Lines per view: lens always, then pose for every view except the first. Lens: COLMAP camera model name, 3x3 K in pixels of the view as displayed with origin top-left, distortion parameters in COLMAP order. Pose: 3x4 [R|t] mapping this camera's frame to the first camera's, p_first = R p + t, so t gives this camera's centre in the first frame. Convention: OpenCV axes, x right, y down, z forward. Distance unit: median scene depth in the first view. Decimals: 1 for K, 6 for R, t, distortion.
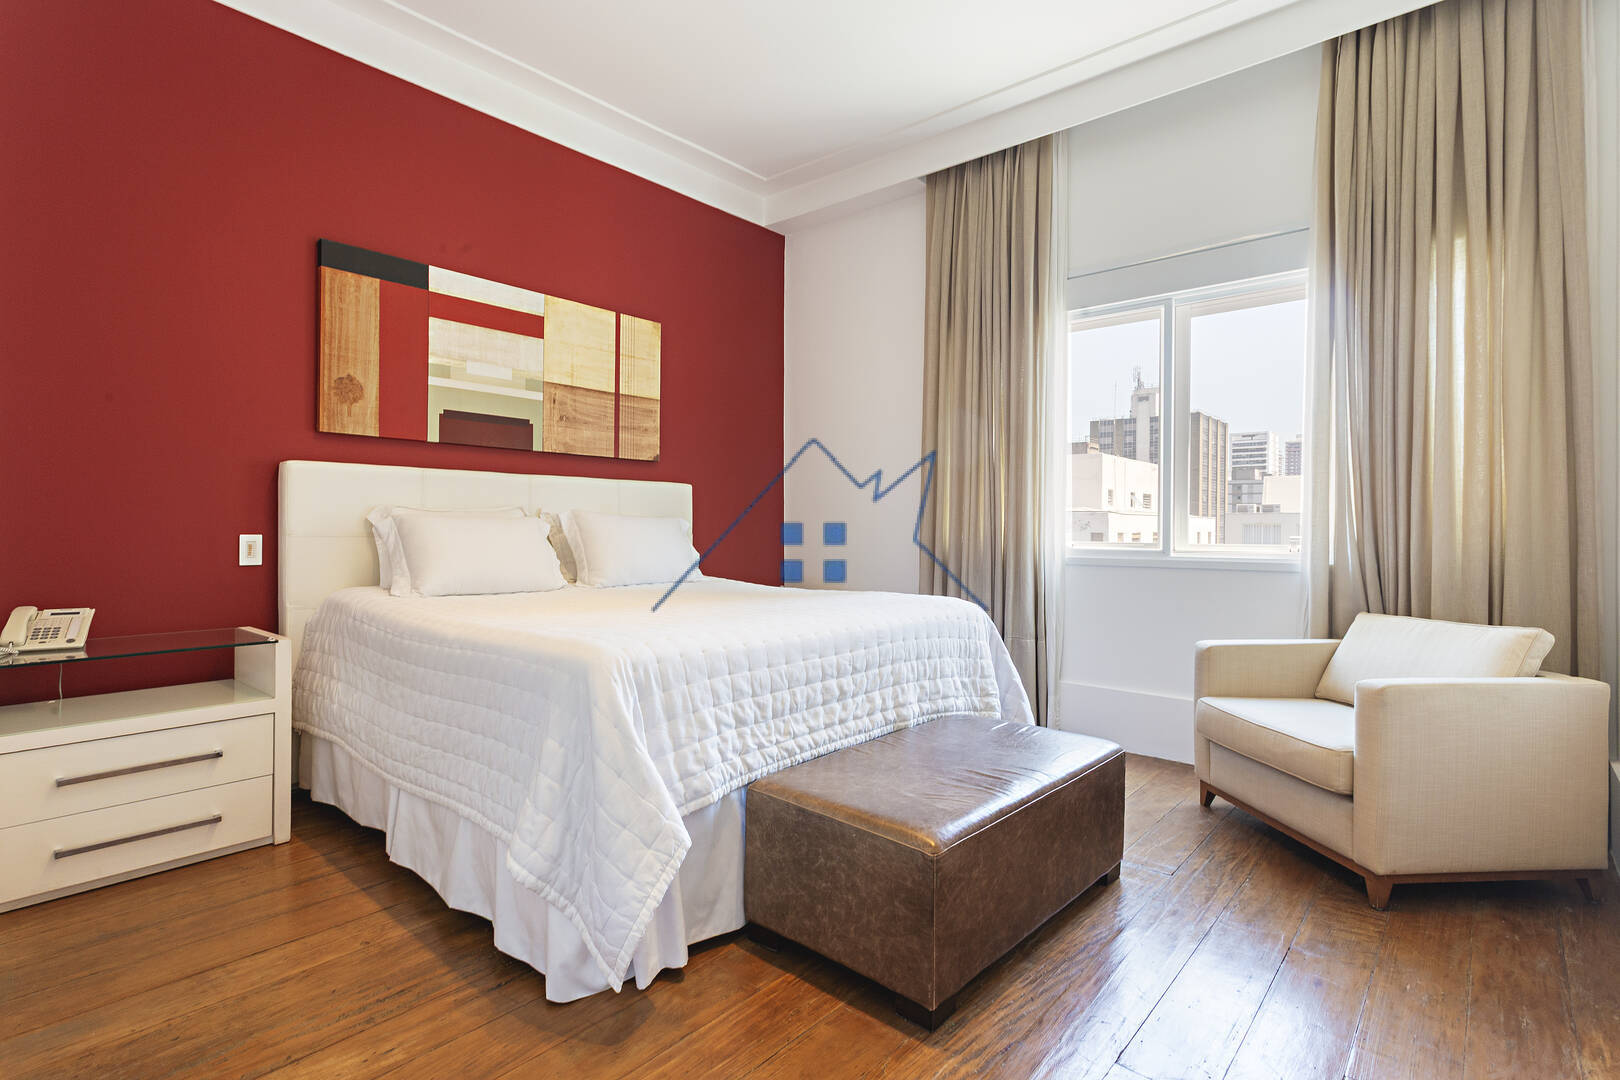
lens RADIAL K [[776.0, 0, 810.0], [0, 776.0, 540.0], [0, 0, 1]] dist [-0.001099, -0.000068]
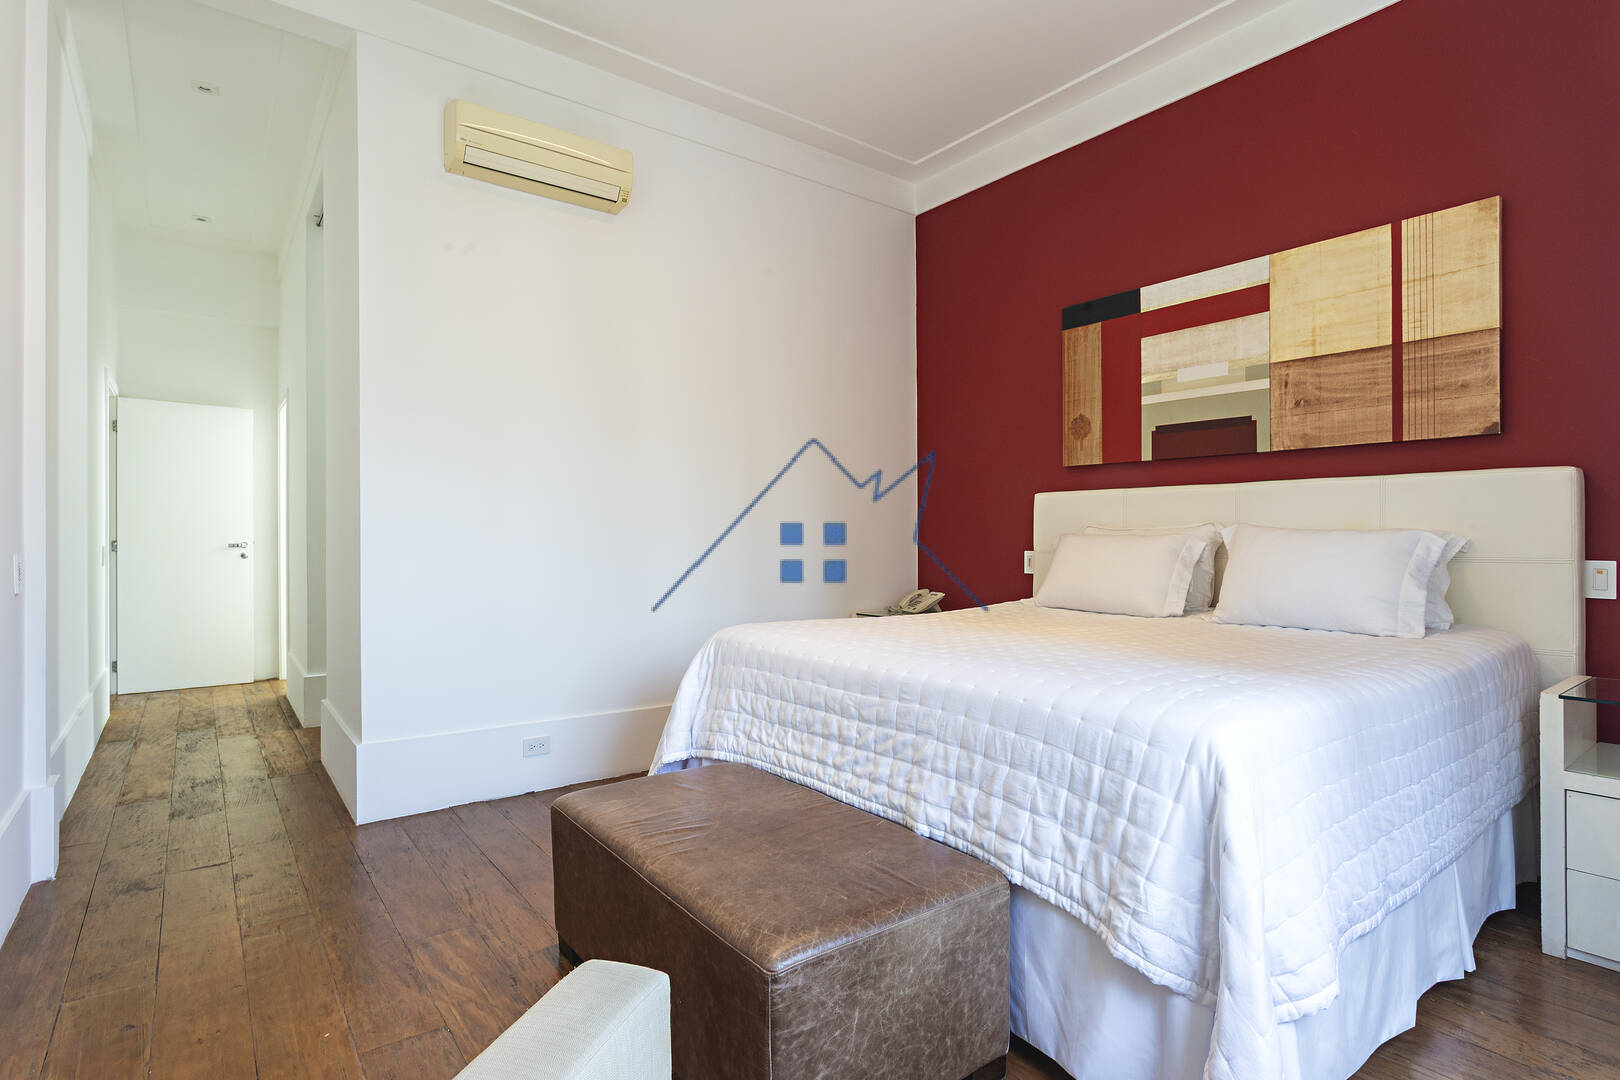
lens RADIAL K [[866.0, 0, 810.0], [0, 866.0, 540.0], [0, 0, 1]] dist [0.000285, -0.000235]
pose [[-0.216992, -0.005595, -0.976157, 0.700777], [-0.019937, 0.999800, -0.001299, -0.014231], [0.975970, 0.019179, -0.217060, 0.822940]]
